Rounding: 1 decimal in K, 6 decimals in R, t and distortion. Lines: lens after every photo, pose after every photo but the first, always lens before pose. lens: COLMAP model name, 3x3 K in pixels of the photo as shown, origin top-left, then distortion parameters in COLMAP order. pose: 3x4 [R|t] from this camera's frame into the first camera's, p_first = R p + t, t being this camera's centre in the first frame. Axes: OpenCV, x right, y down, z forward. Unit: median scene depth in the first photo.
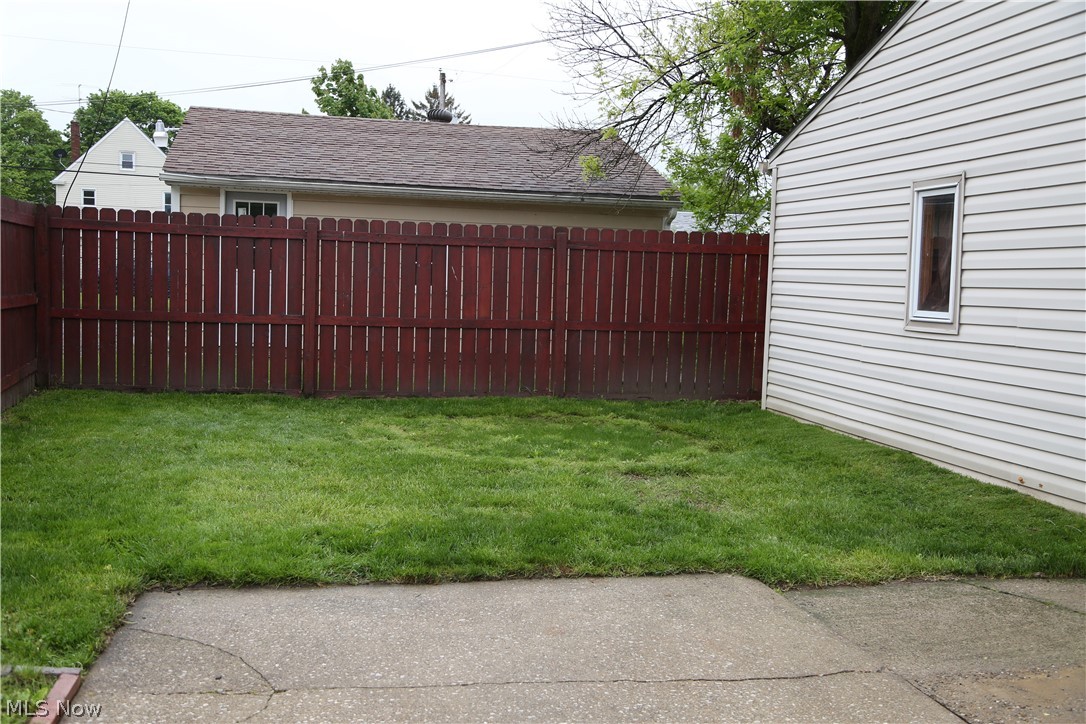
lens RADIAL K [[1190.9, 0, 543.5], [0, 1190.9, 359.6], [0, 0, 1]] dist [0.121699, 0.000582]
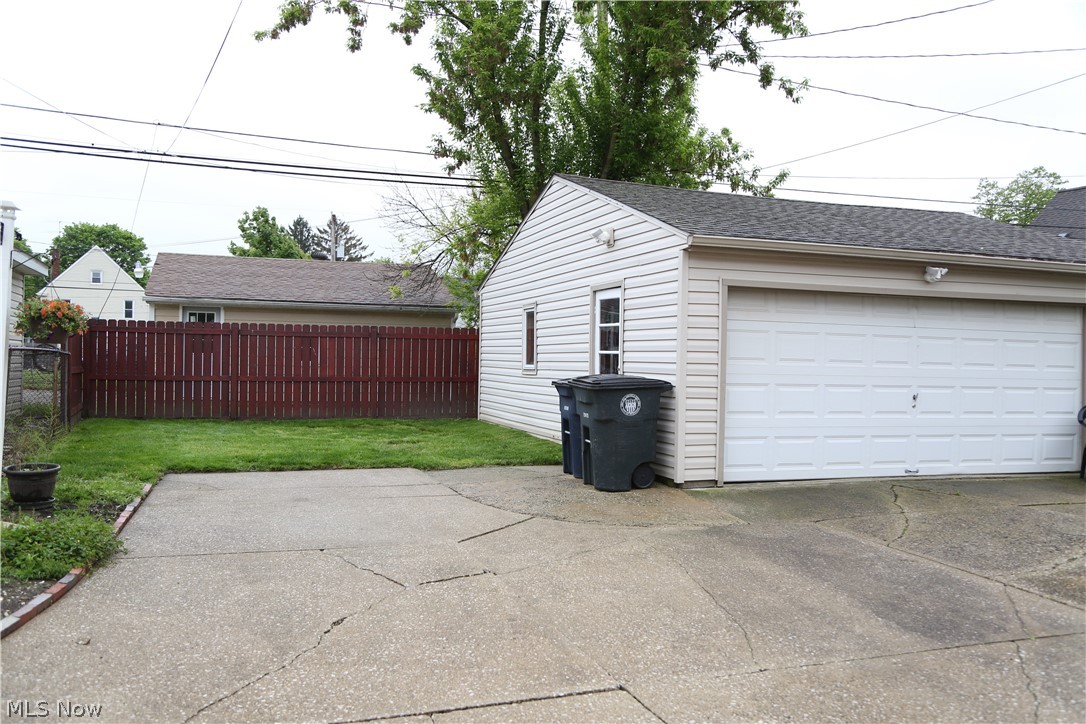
lens RADIAL K [[929.7, 0, 542.1], [0, 929.7, 365.1], [0, 0, 1]] dist [-0.032252, 0.088611]
pose [[0.992022, -0.016738, 0.124946, 0.066308], [0.024504, 0.997845, -0.060875, 0.030838], [-0.123658, 0.063451, 0.990294, -0.322497]]
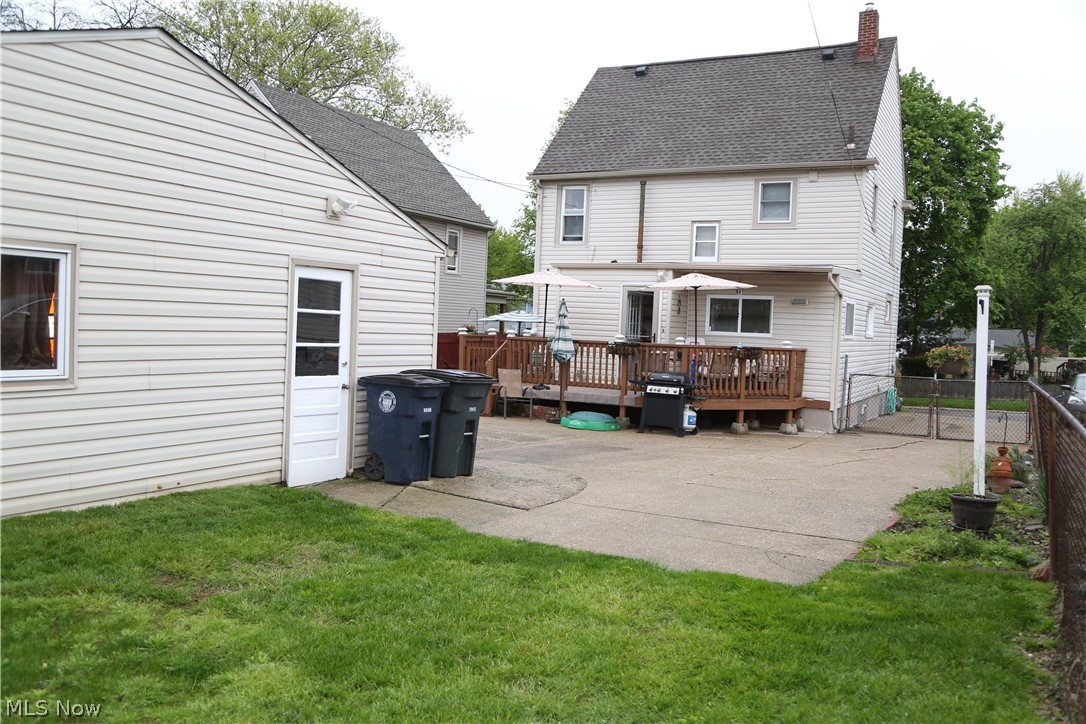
lens RADIAL K [[929.7, 0, 542.1], [0, 929.7, 365.1], [0, 0, 1]] dist [-0.032252, 0.088611]
pose [[-0.763516, -0.037692, 0.644688, -0.242637], [0.028716, 0.995326, 0.092202, -0.049317], [-0.645151, 0.088911, -0.758865, 0.625472]]
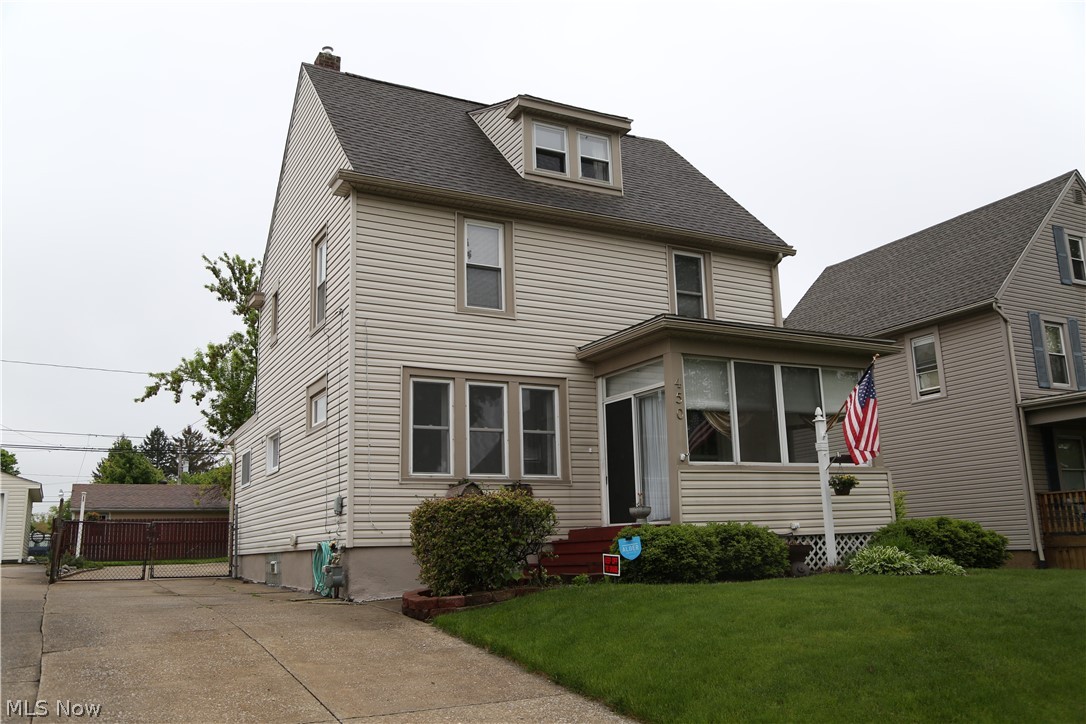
lens RADIAL K [[882.6, 0, 540.8], [0, 882.6, 364.5], [0, 0, 1]] dist [-0.037902, 0.003502]
pose [[0.959357, -0.009818, 0.282024, 0.256536], [0.085862, 0.962166, -0.258580, 0.197332], [-0.268815, 0.272285, 0.923904, -1.681441]]
